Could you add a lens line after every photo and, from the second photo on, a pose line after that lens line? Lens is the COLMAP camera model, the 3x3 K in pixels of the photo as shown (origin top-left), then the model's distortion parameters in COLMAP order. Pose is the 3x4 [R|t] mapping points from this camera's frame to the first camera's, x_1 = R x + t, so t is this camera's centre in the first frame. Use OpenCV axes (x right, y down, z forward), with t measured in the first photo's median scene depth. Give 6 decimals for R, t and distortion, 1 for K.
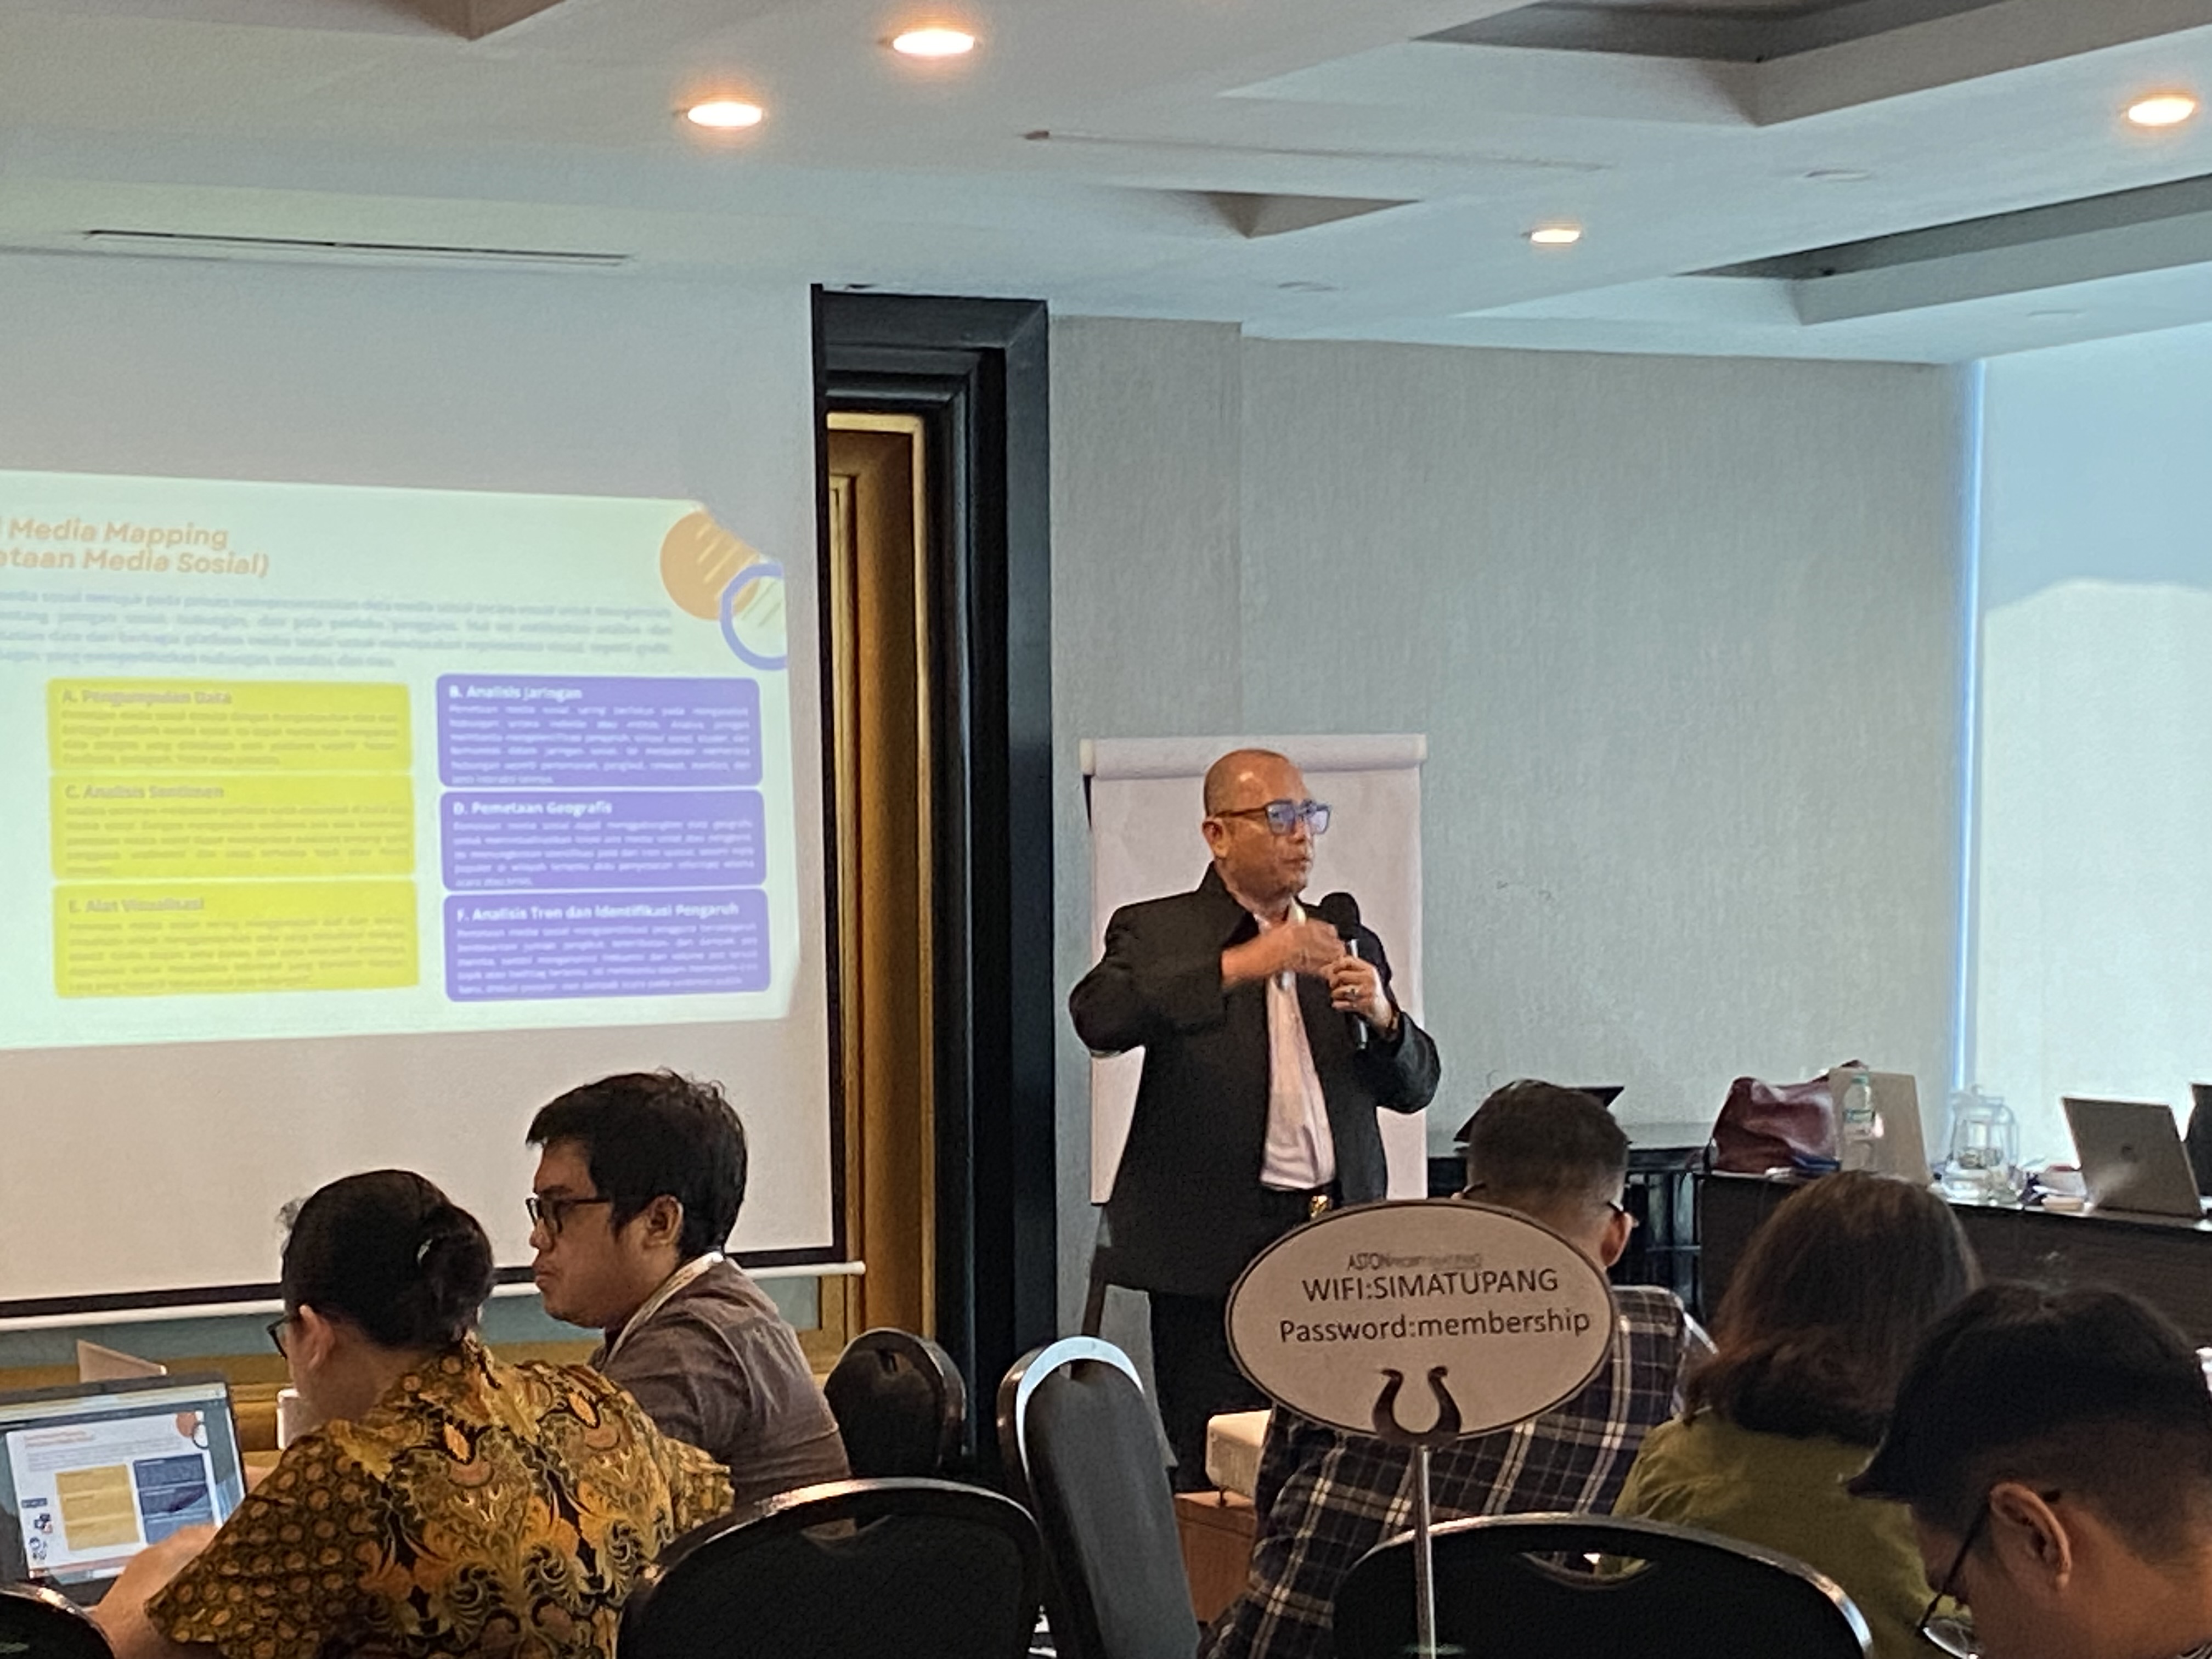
lens RADIAL K [[5082.3, 0, 1106.0], [0, 5082.3, 829.5], [0, 0, 1]] dist [-0.597178, 13.893087]
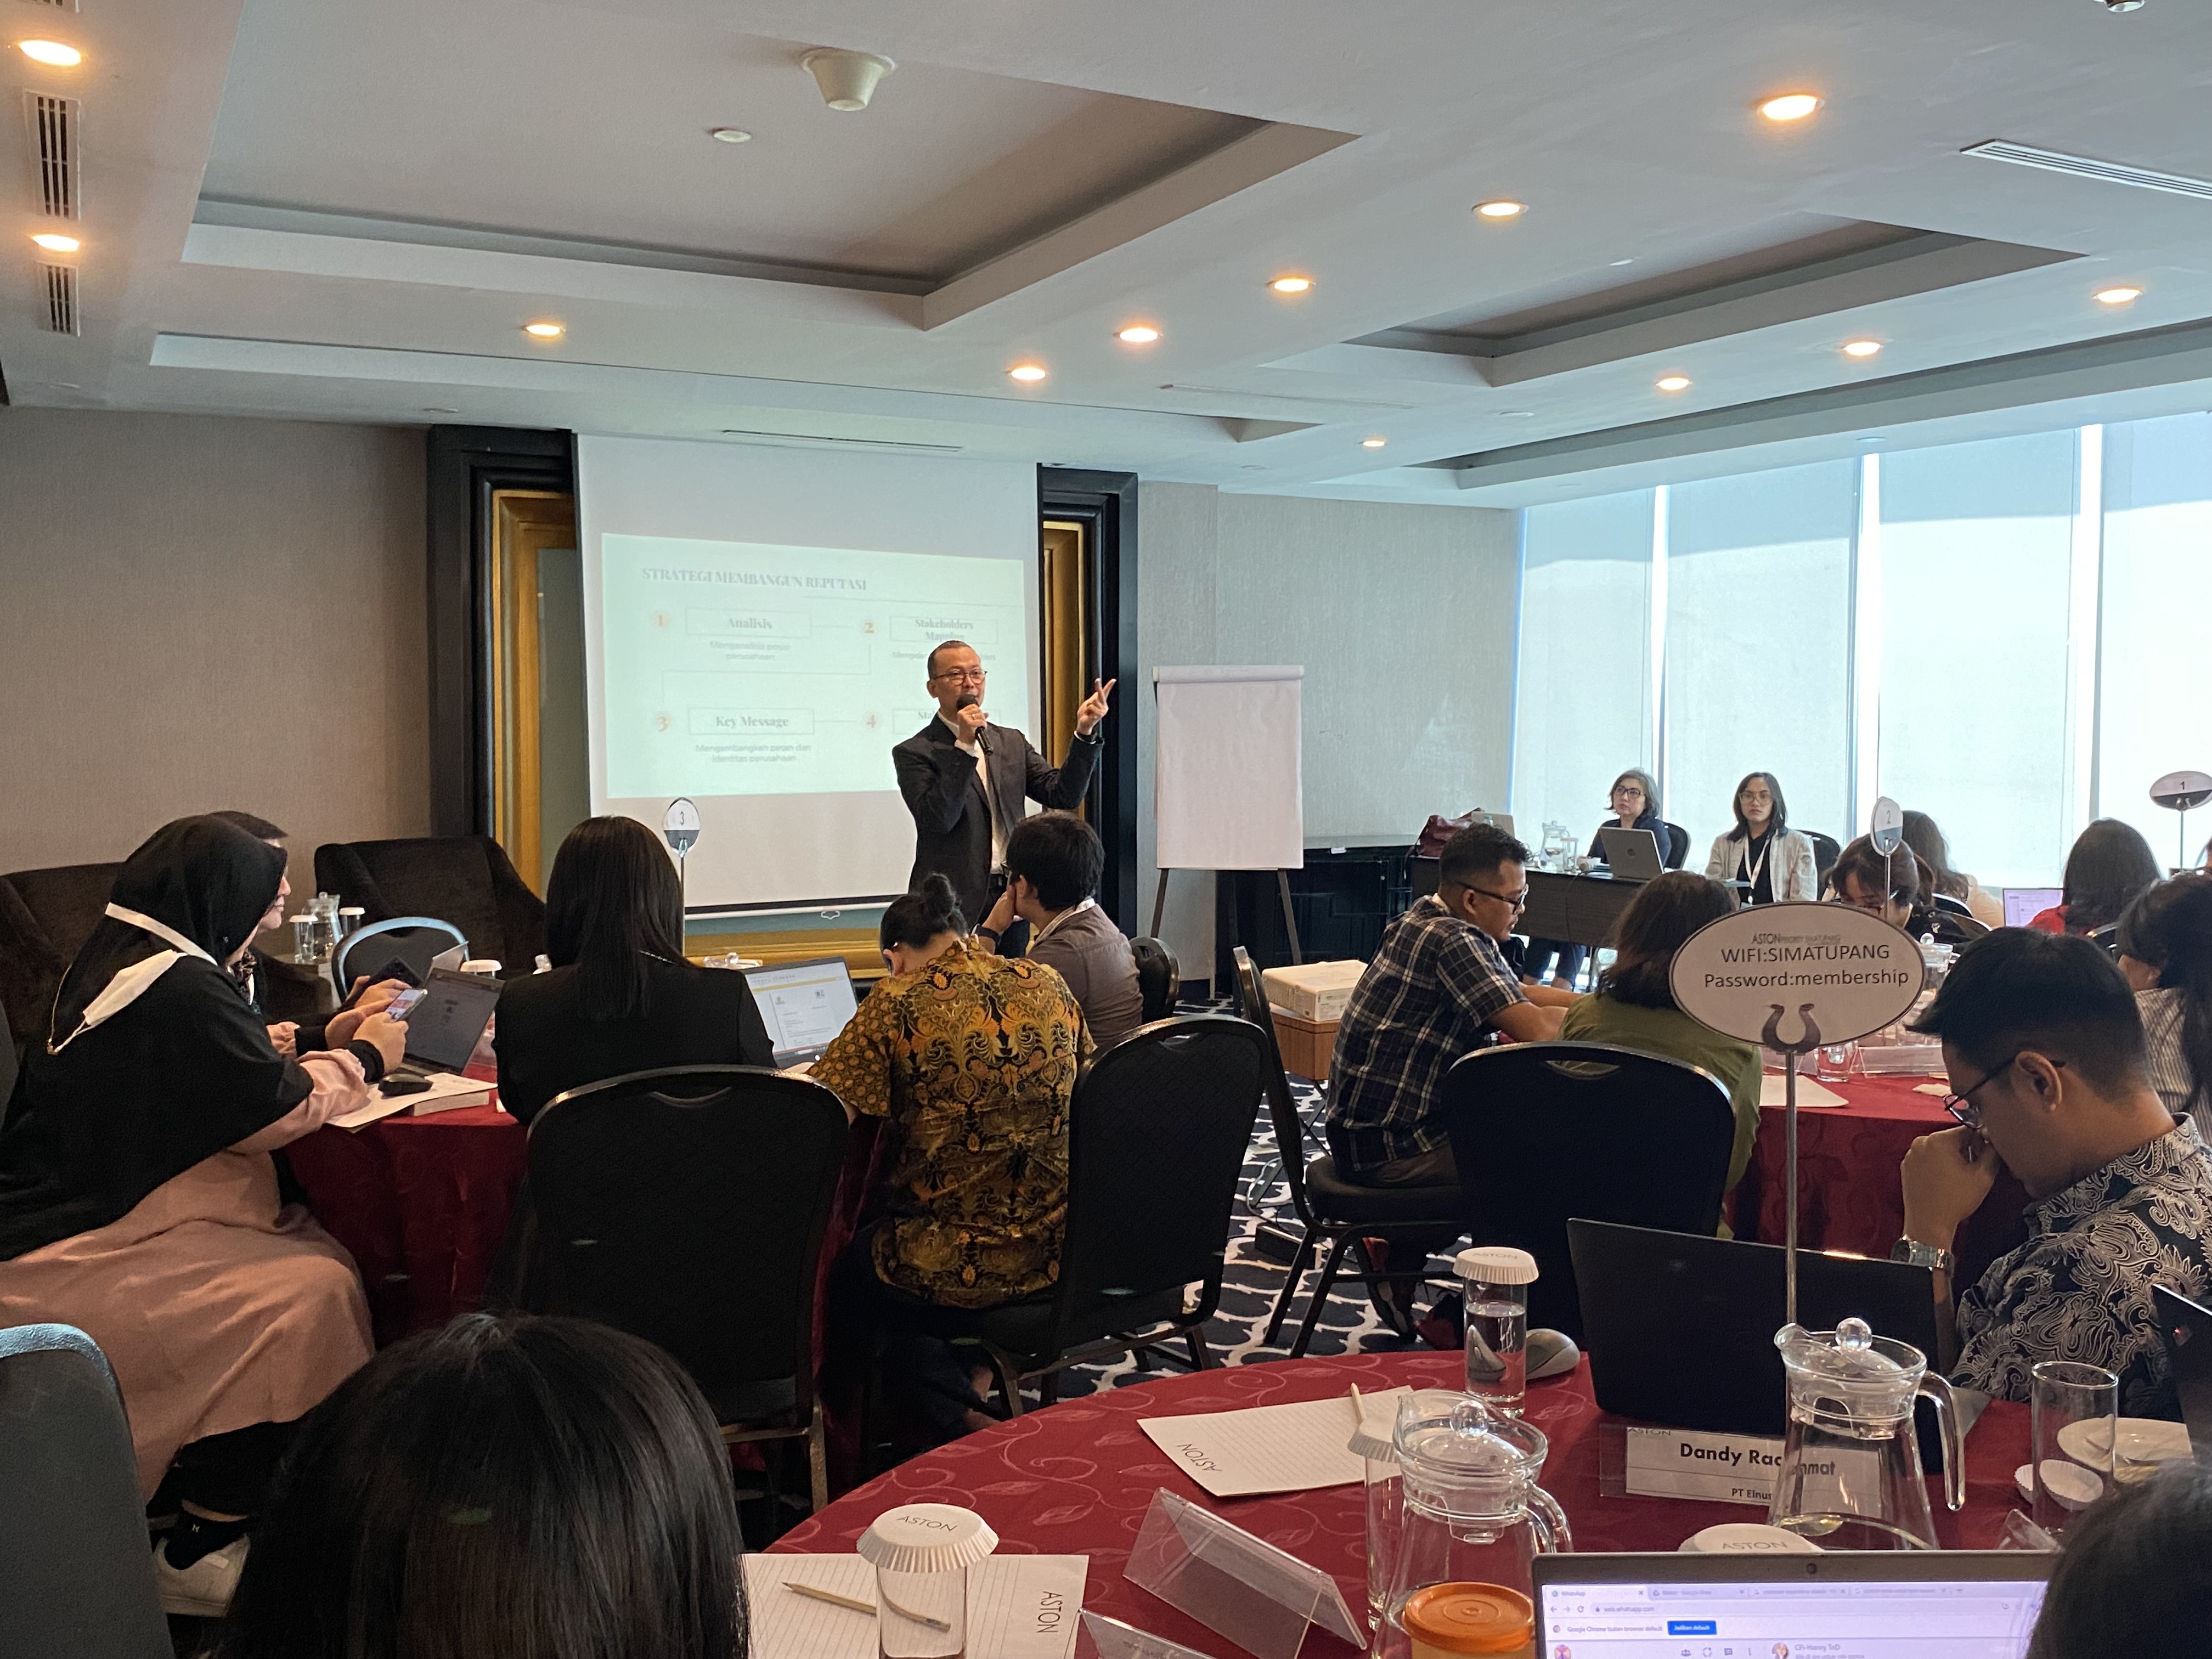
lens RADIAL K [[1965.0, 0, 1106.0], [0, 1965.0, 829.5], [0, 0, 1]] dist [0.005671, 0.000808]
pose [[0.999551, 0.005661, 0.029410, -0.052326], [-0.007371, 0.998269, 0.058347, 0.004360], [-0.029029, -0.058538, 0.997863, 0.110037]]
